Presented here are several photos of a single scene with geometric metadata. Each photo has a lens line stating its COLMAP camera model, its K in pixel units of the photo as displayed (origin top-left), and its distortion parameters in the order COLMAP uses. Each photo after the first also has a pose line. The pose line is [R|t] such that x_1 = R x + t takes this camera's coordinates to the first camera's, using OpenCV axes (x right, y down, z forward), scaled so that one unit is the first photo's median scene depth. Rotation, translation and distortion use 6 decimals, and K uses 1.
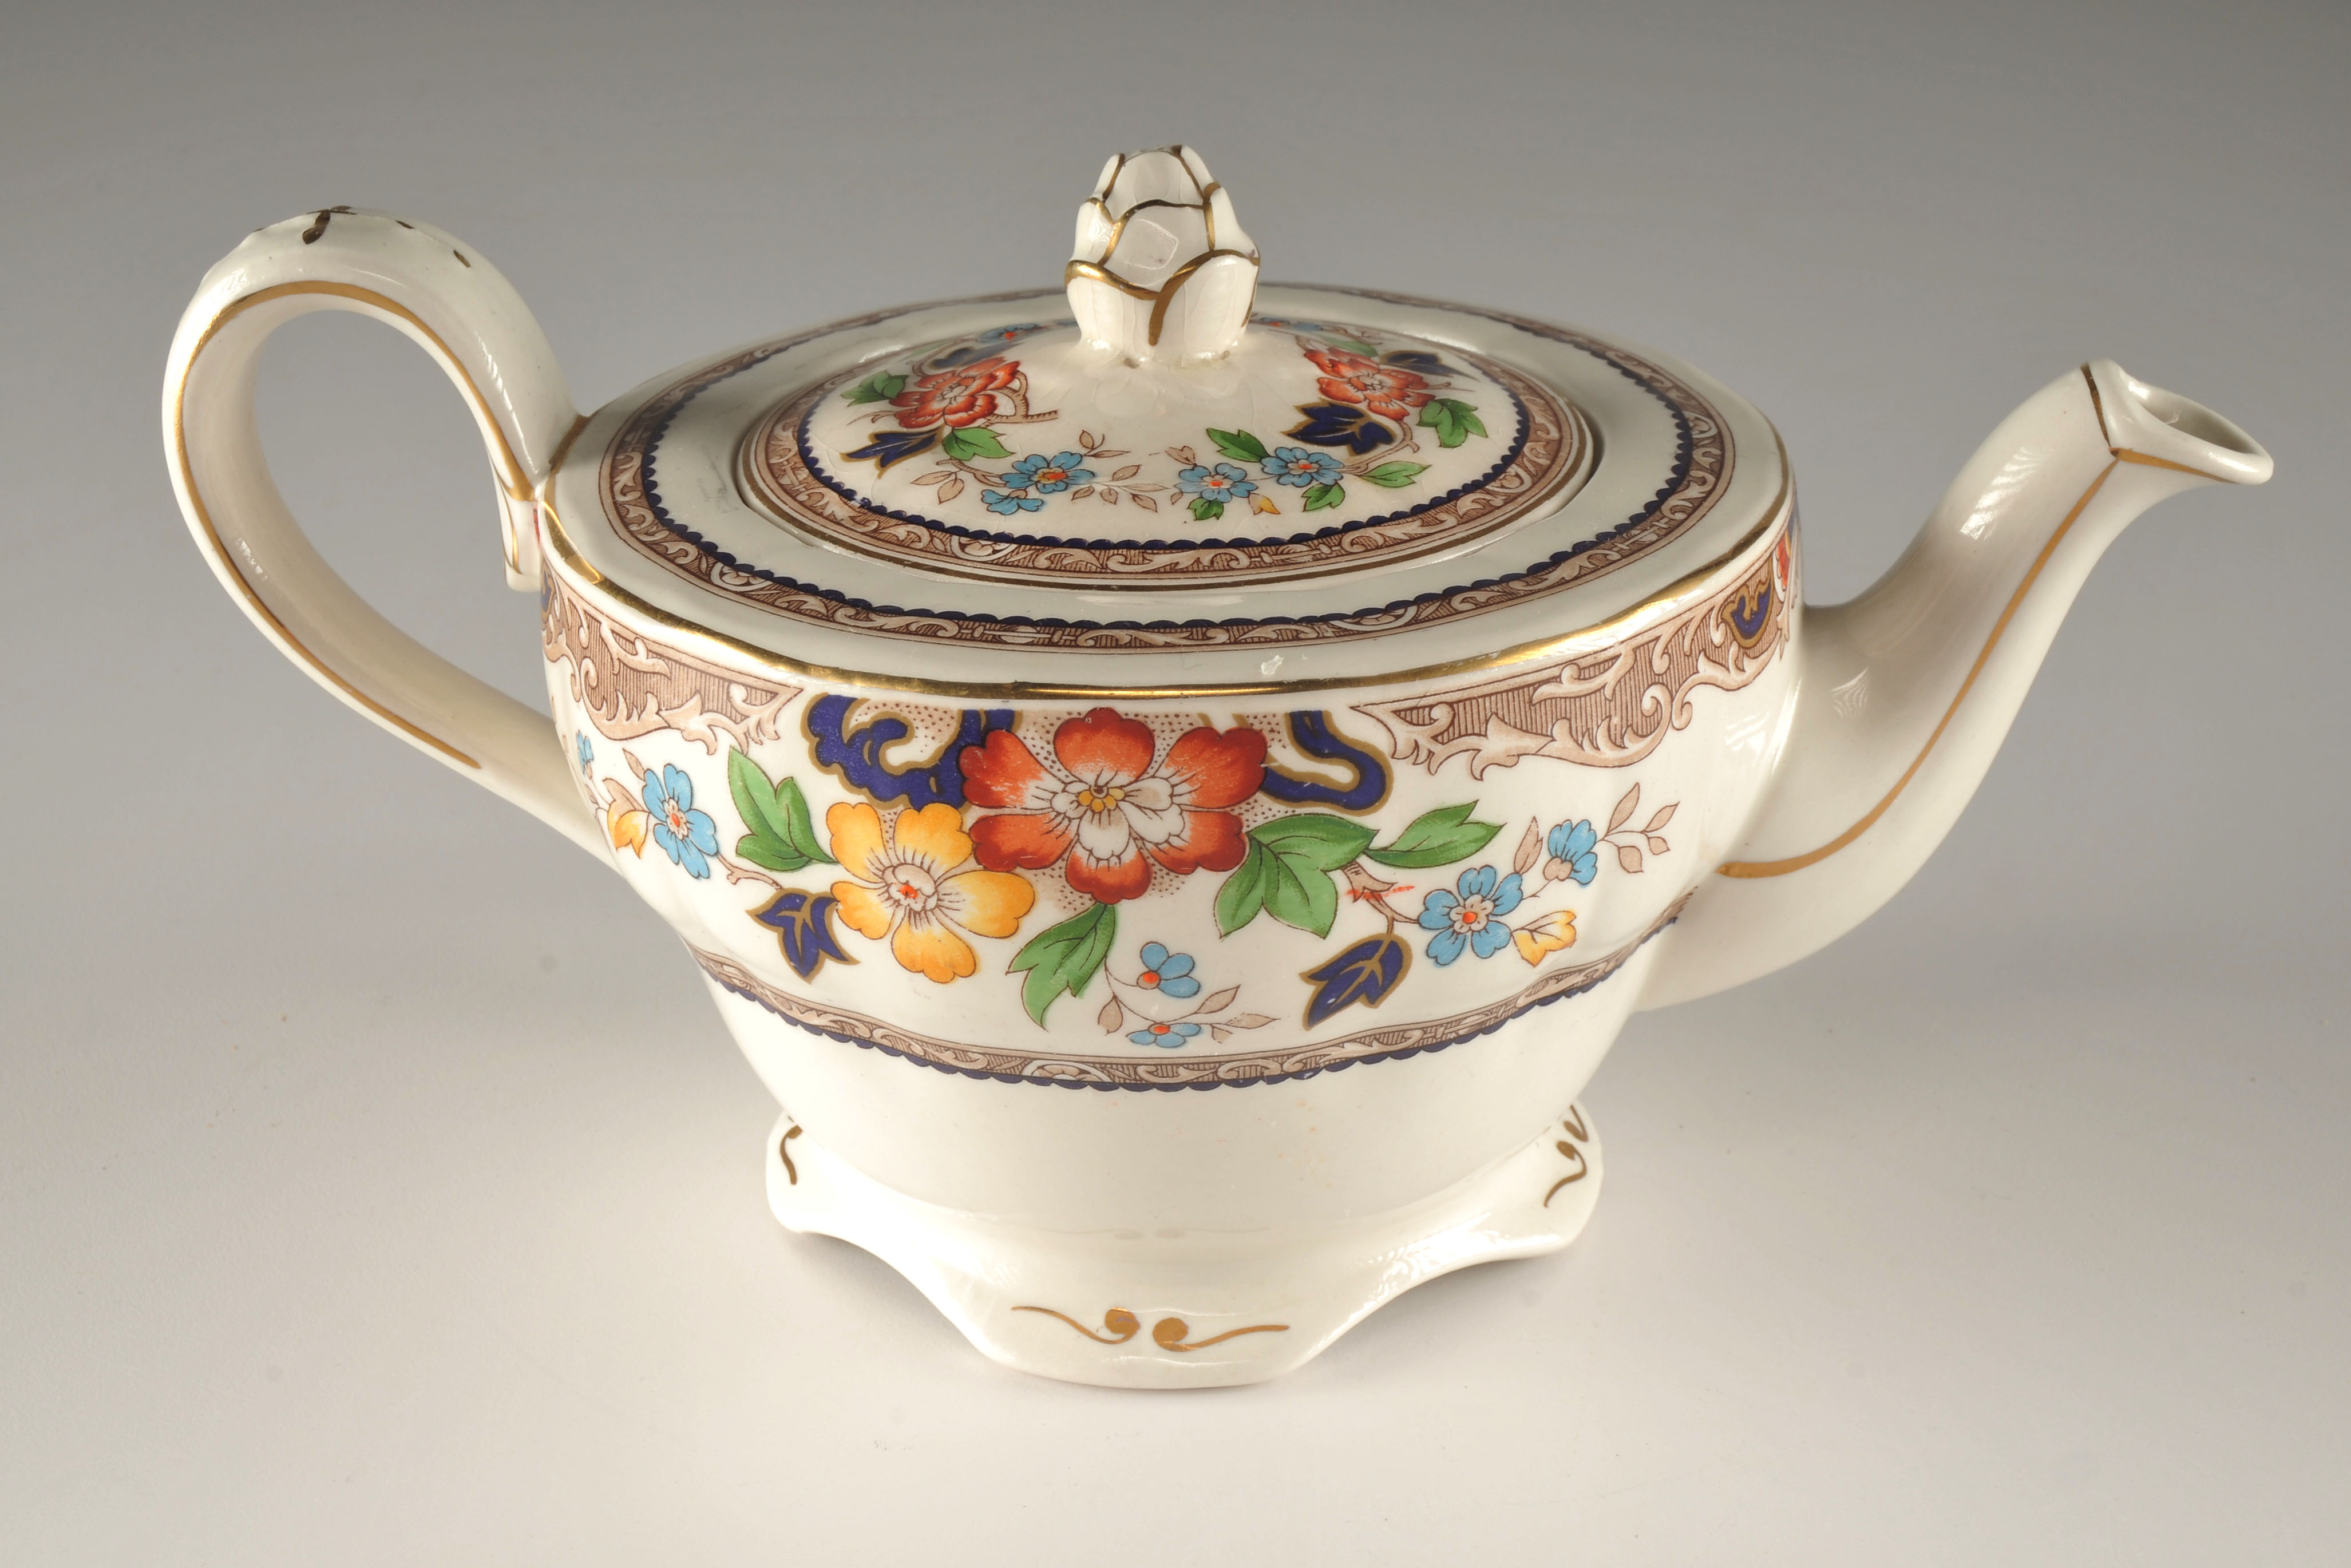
lens RADIAL K [[4371.5, 0, 1175.5], [0, 4371.5, 784.0], [0, 0, 1]] dist [-0.001041, -0.018447]
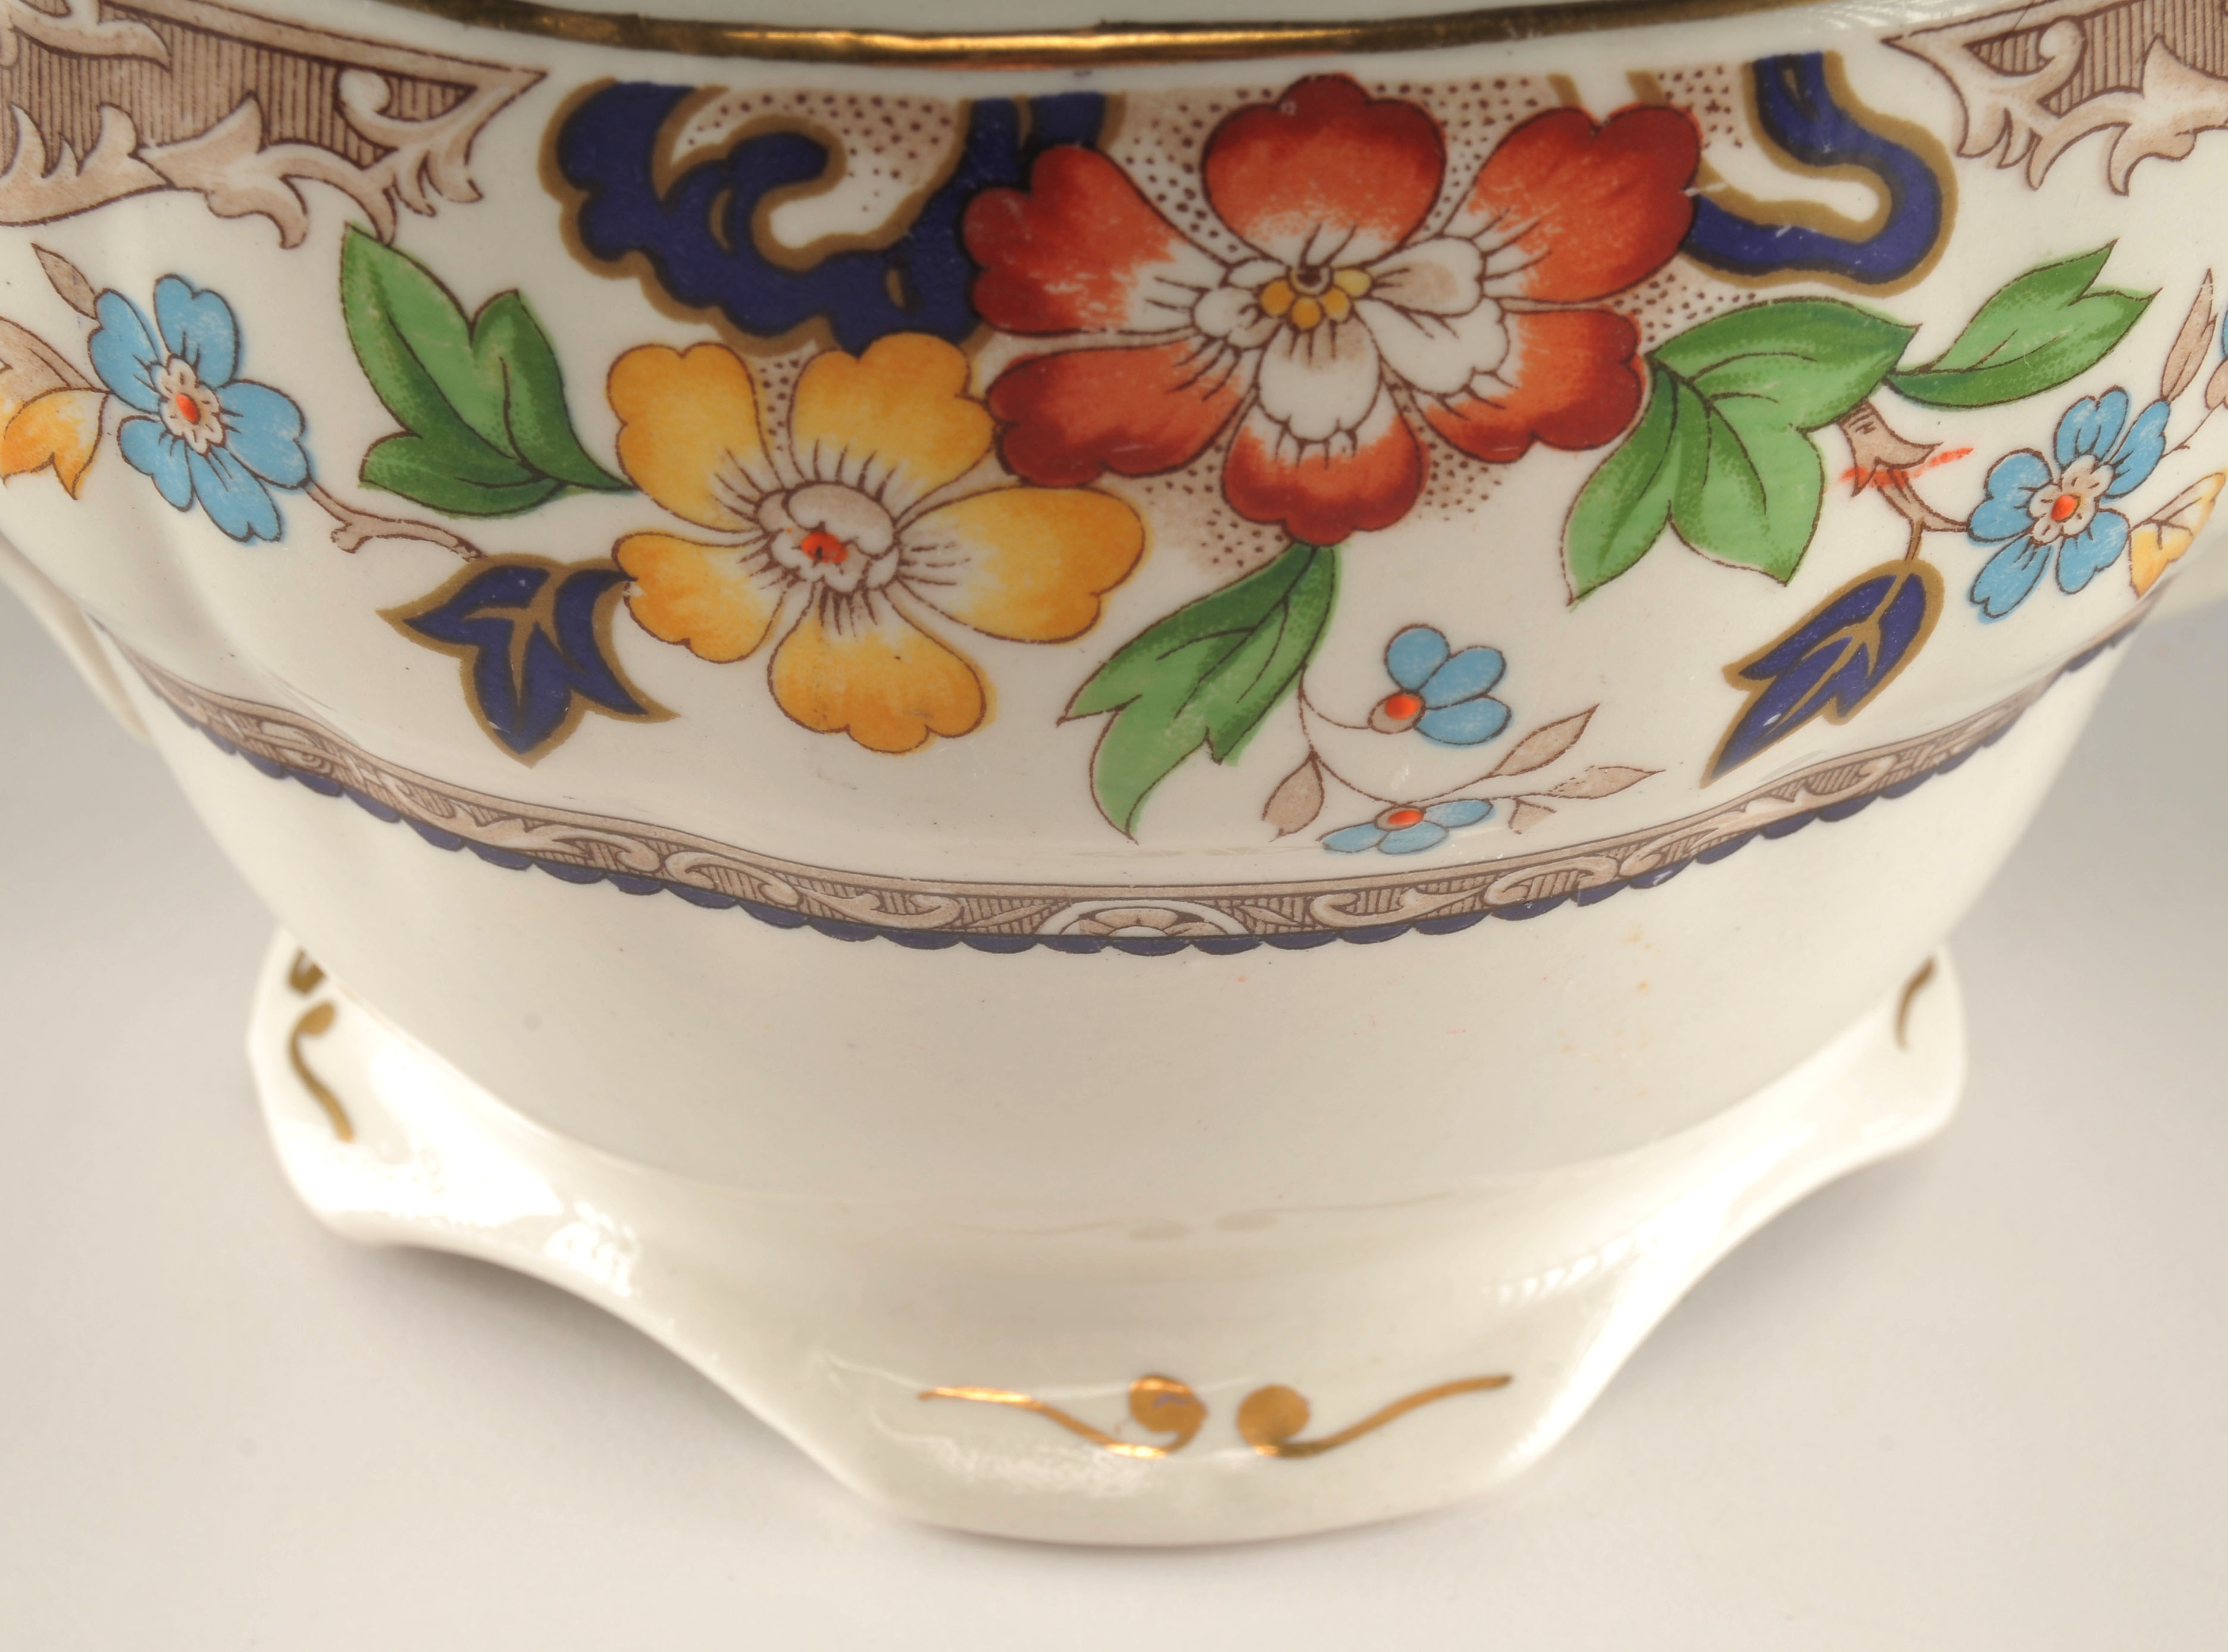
lens RADIAL K [[5364.1, 0, 1114.0], [0, 5364.1, 826.0], [0, 0, 1]] dist [0.003154, -0.355707]
pose [[0.975925, -0.086024, 0.200426, -0.138787], [0.060805, 0.989810, 0.128757, -0.013310], [-0.209460, -0.113470, 0.971211, 0.493438]]
